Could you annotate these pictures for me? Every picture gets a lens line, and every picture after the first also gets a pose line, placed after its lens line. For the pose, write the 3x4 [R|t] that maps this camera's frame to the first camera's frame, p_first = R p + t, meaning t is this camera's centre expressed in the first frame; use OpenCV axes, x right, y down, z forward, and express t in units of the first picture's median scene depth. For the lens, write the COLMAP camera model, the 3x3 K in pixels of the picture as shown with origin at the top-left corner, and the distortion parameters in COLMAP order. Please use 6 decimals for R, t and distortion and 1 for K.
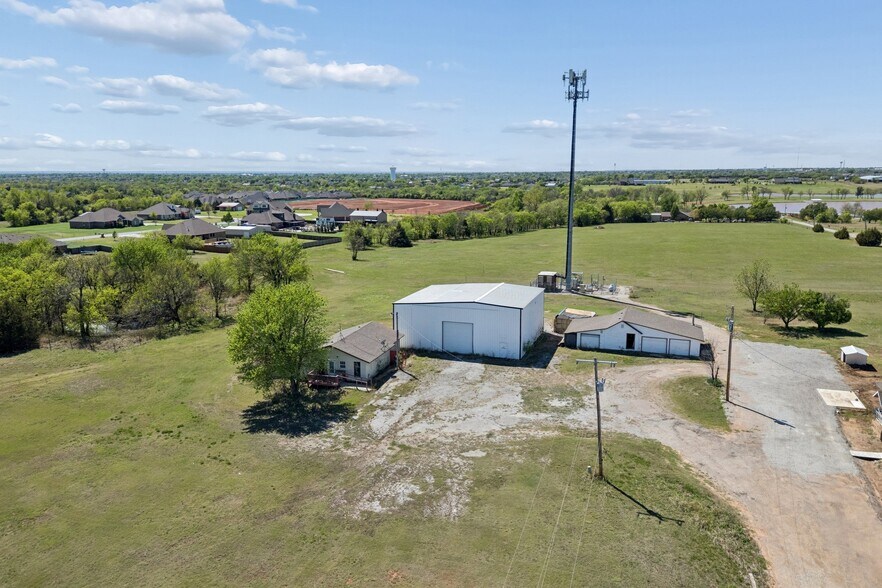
lens RADIAL K [[632.0, 0, 439.2], [0, 632.0, 294.4], [0, 0, 1]] dist [0.080027, -0.097619]
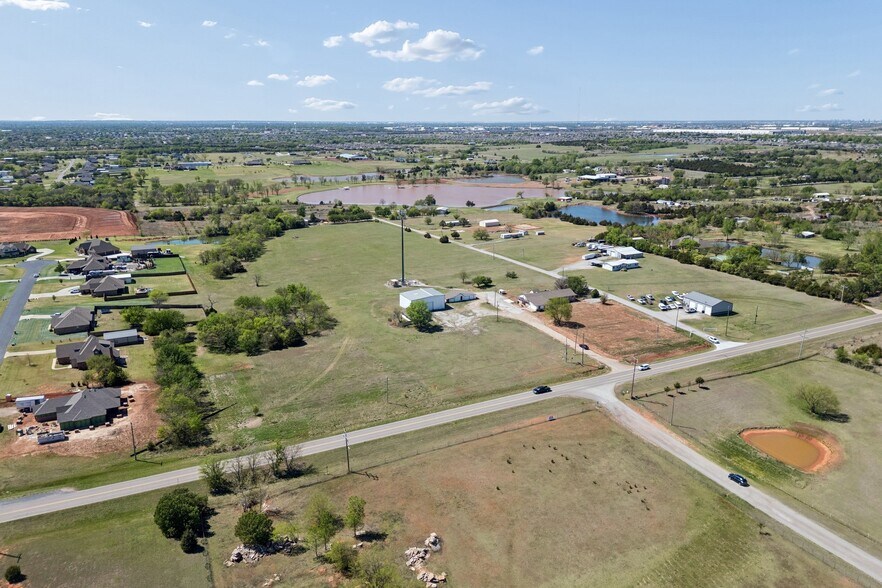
lens RADIAL K [[624.6, 0, 434.6], [0, 624.6, 290.4], [0, 0, 1]] dist [0.080888, -0.089588]
pose [[0.711962, -0.183476, 0.677825, -2.377670], [0.136550, 0.983010, 0.122657, -0.460545], [-0.688814, 0.005230, 0.724920, -1.641392]]
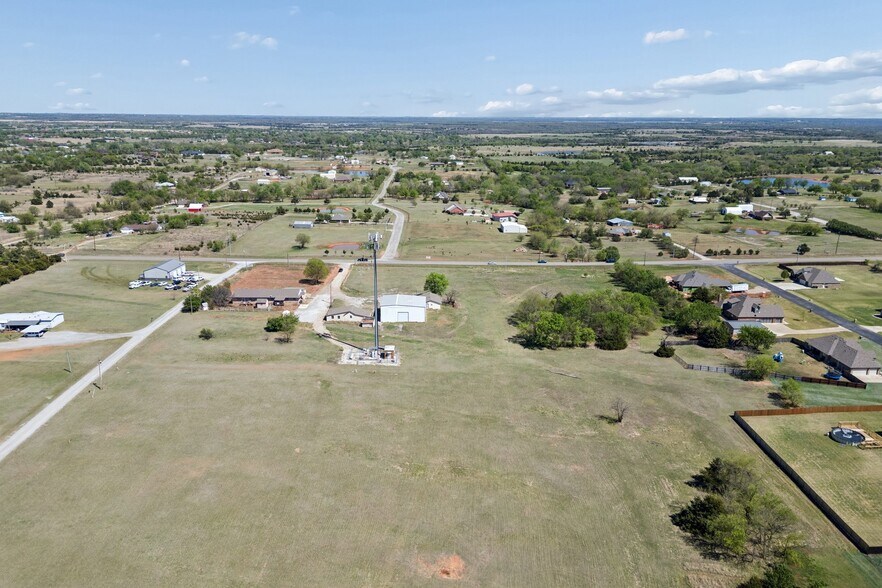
lens RADIAL K [[624.6, 0, 434.6], [0, 624.6, 290.4], [0, 0, 1]] dist [0.080888, -0.089588]
pose [[-0.938542, 0.087047, -0.334009, 0.925484], [-0.072471, 0.896413, 0.437255, -1.393582], [0.337472, 0.434588, -0.835013, 3.650883]]
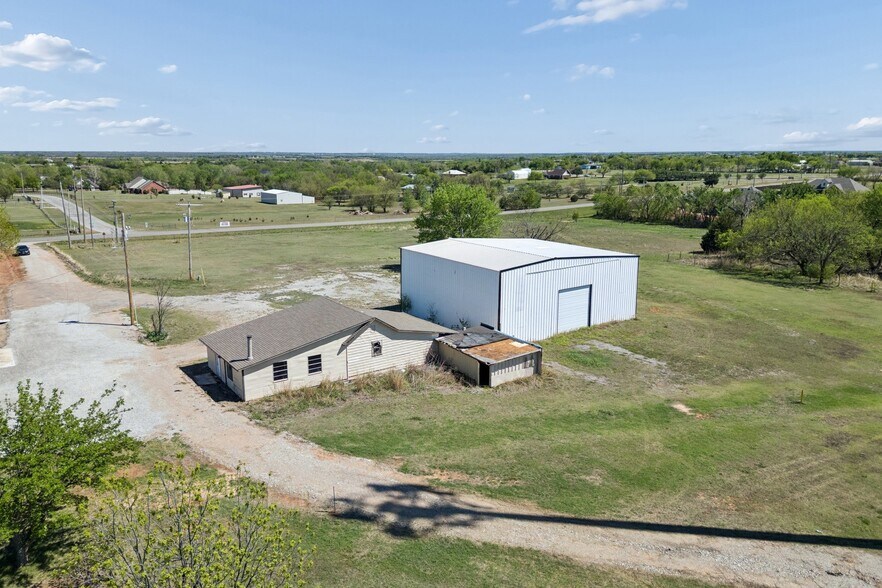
lens RADIAL K [[651.9, 0, 437.3], [0, 651.9, 292.3], [0, 0, 1]] dist [0.082159, -0.104925]
pose [[-0.574483, 0.176124, -0.799343, 0.723131], [-0.152819, 0.936325, 0.316136, -0.178715], [0.804124, 0.303769, -0.510988, 1.395635]]
